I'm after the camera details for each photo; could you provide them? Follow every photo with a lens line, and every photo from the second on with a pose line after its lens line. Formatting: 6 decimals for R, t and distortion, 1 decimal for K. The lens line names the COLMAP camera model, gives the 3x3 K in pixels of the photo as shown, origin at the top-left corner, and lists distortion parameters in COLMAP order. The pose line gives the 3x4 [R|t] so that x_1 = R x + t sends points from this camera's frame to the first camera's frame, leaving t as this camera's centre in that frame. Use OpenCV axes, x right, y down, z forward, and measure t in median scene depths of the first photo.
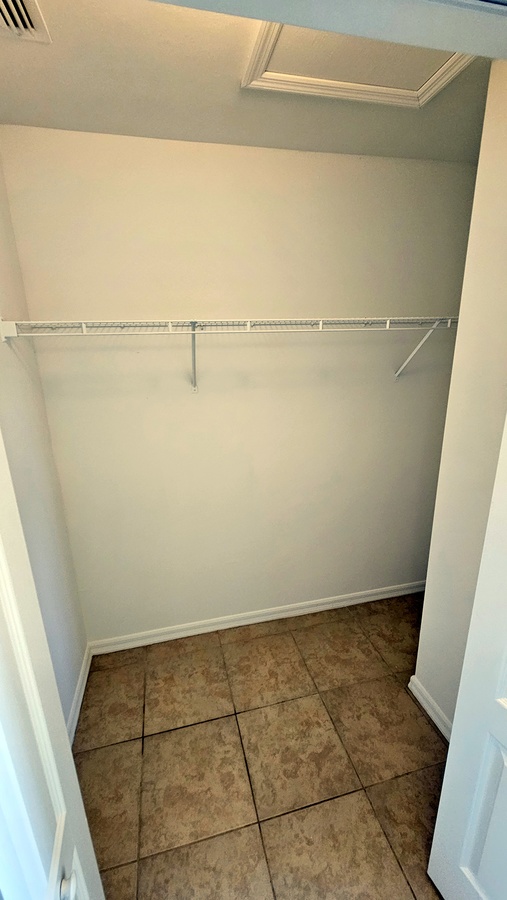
lens RADIAL K [[376.0, 0, 255.6], [0, 376.0, 450.7], [0, 0, 1]] dist [-0.004186, -0.000782]
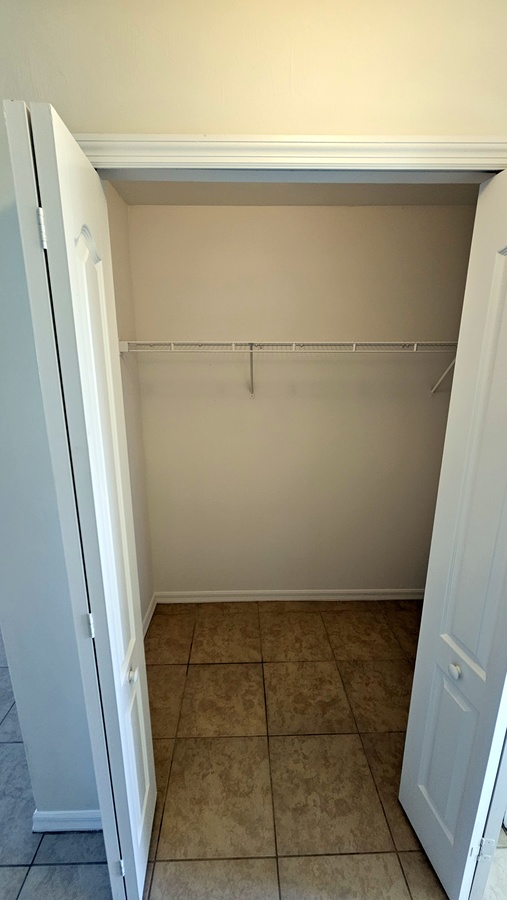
lens RADIAL K [[376.0, 0, 252.4], [0, 376.0, 451.1], [0, 0, 1]] dist [-0.004186, -0.000782]
pose [[0.977091, 0.072451, -0.200110, 0.113500], [-0.079290, 0.996503, -0.026361, 0.057739], [0.197500, 0.041624, 0.979419, -0.233553]]
